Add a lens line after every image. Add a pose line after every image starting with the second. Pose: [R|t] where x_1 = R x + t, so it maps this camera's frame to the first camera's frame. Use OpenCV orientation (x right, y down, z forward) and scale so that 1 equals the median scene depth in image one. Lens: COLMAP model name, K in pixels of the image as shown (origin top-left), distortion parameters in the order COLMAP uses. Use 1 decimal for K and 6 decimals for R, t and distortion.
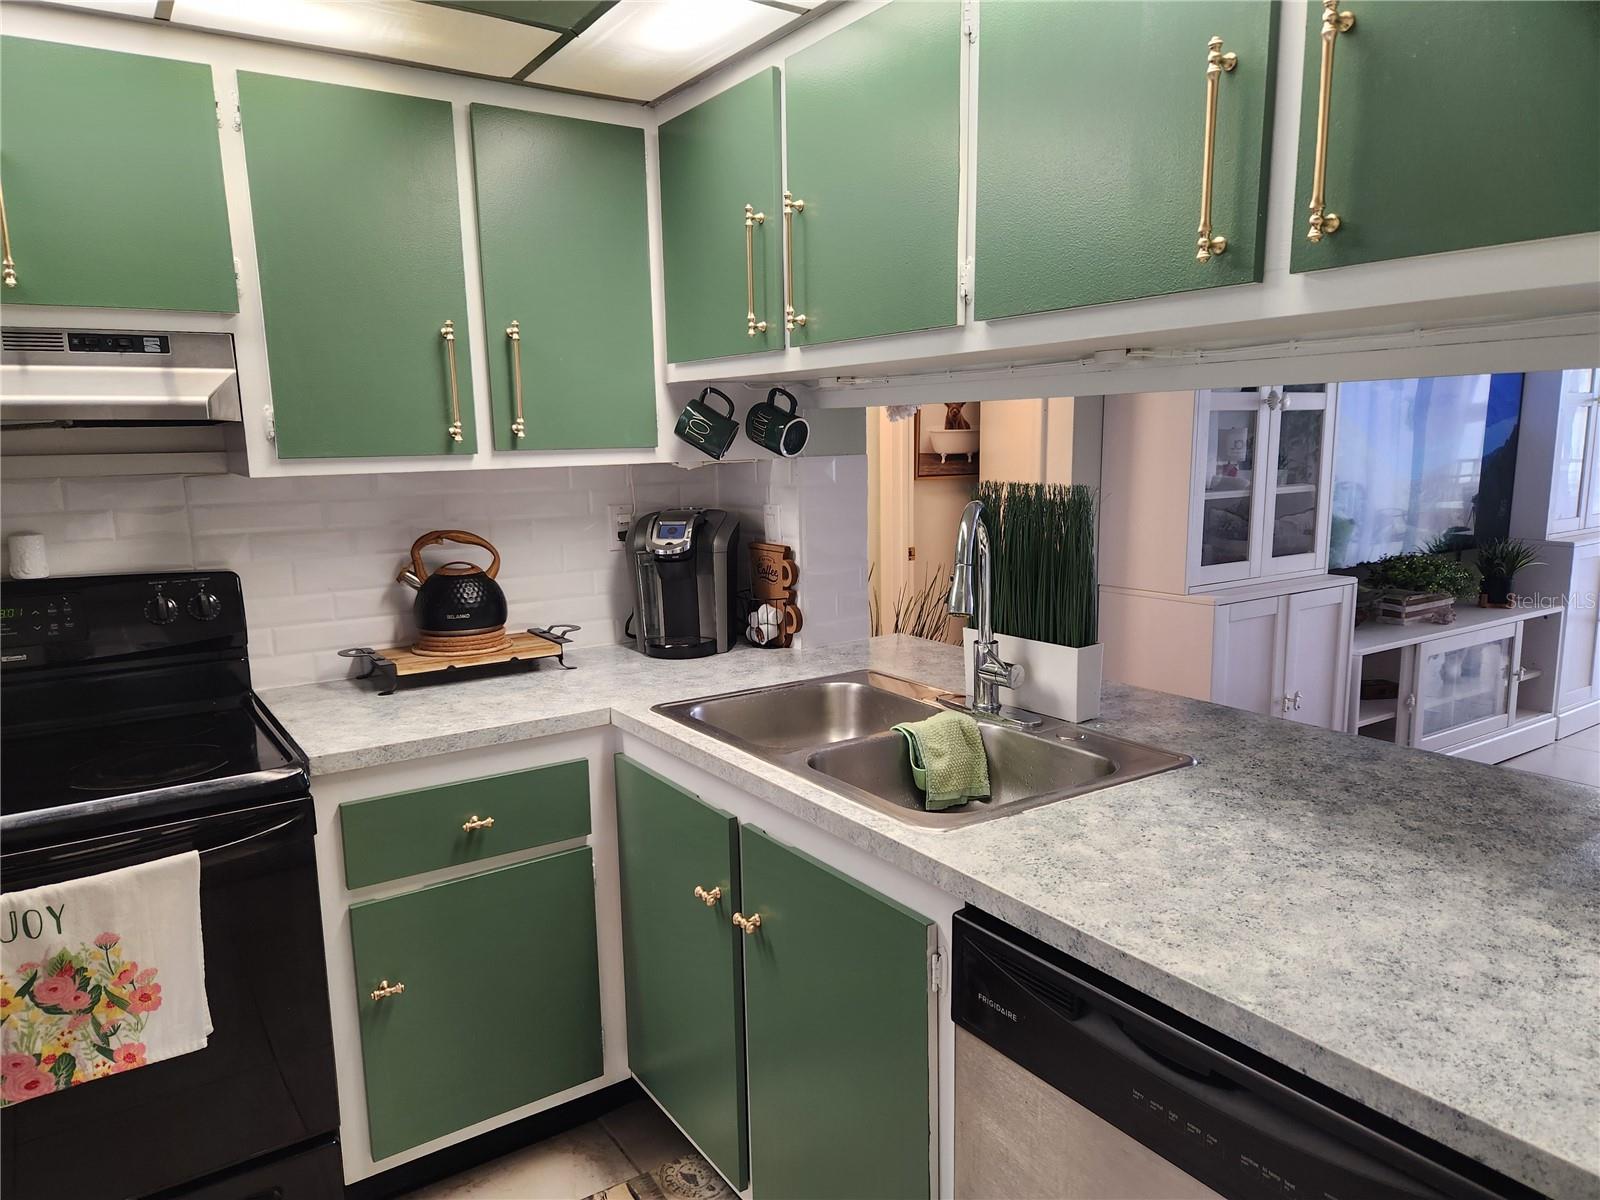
lens RADIAL K [[1062.7, 0, 797.2], [0, 1062.7, 618.4], [0, 0, 1]] dist [0.080326, -0.074072]
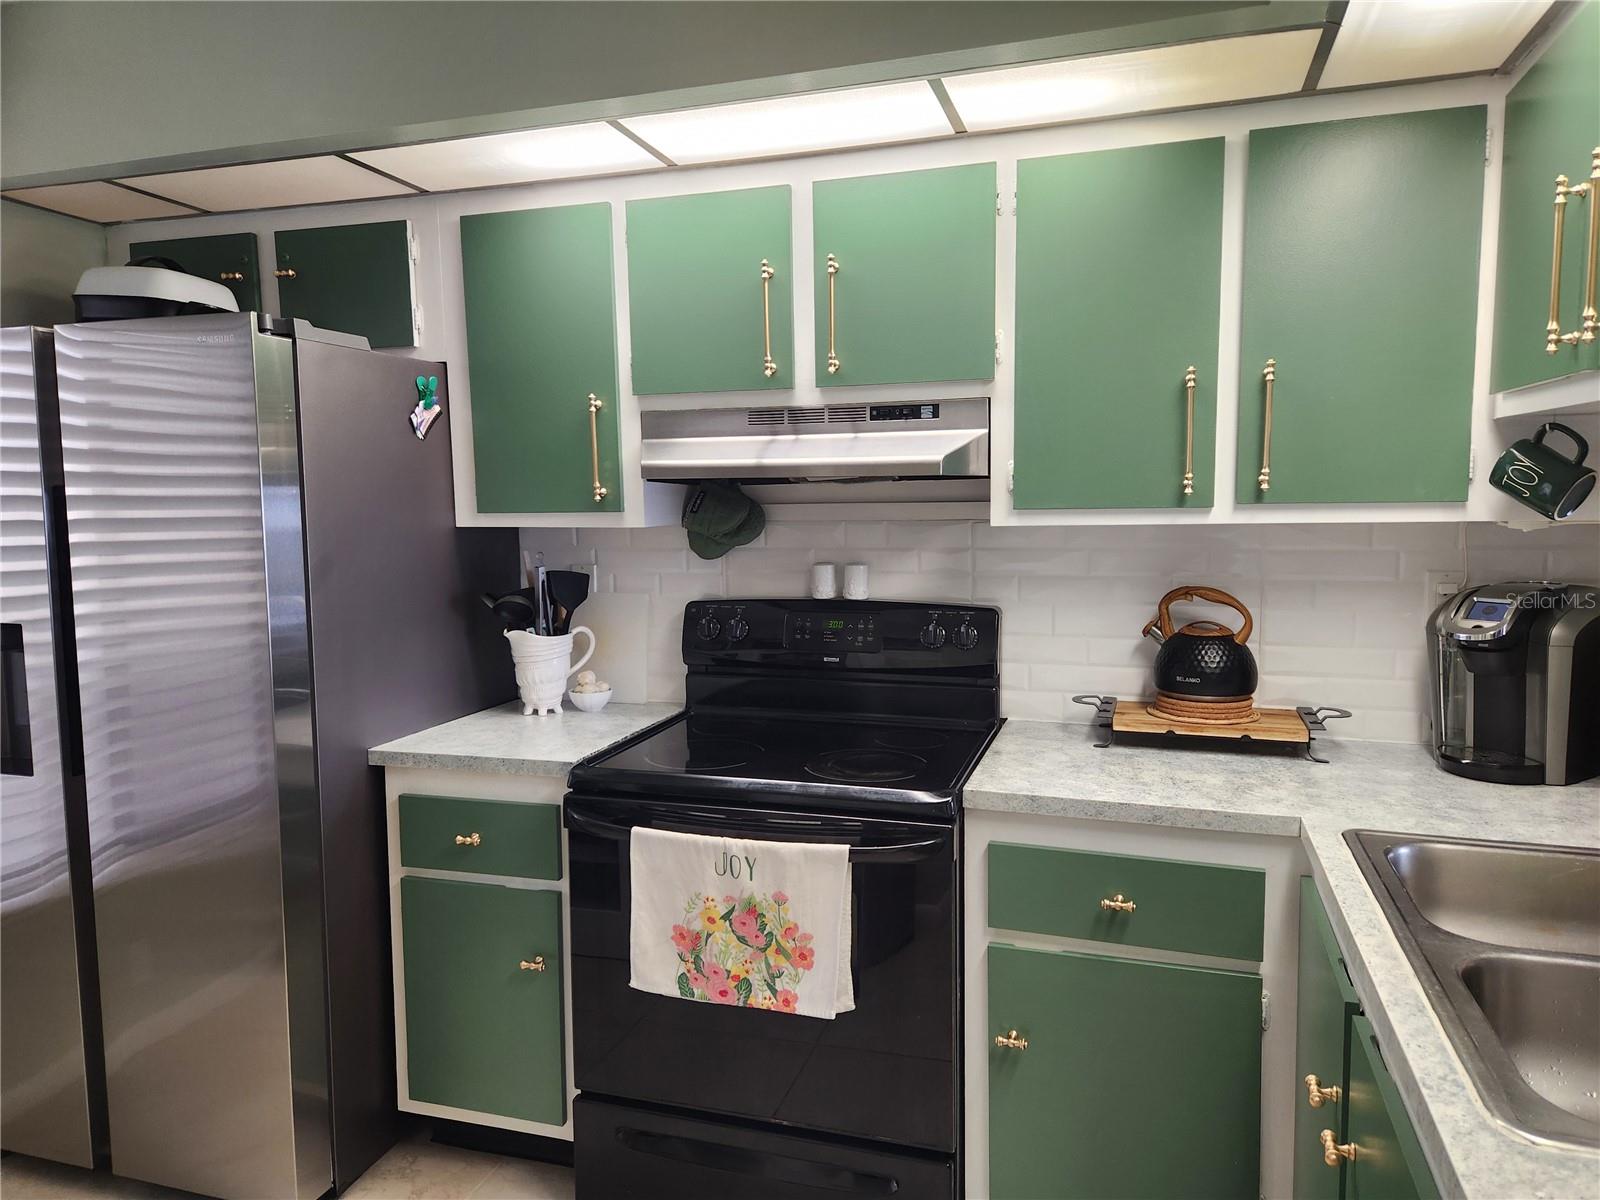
lens RADIAL K [[1066.7, 0, 789.9], [0, 1066.7, 594.0], [0, 0, 1]] dist [0.080675, -0.071590]
pose [[0.625953, 0.087596, -0.774925, 0.218778], [-0.133819, 0.990998, 0.003926, -0.039002], [0.768293, 0.101242, 0.632040, 0.162538]]
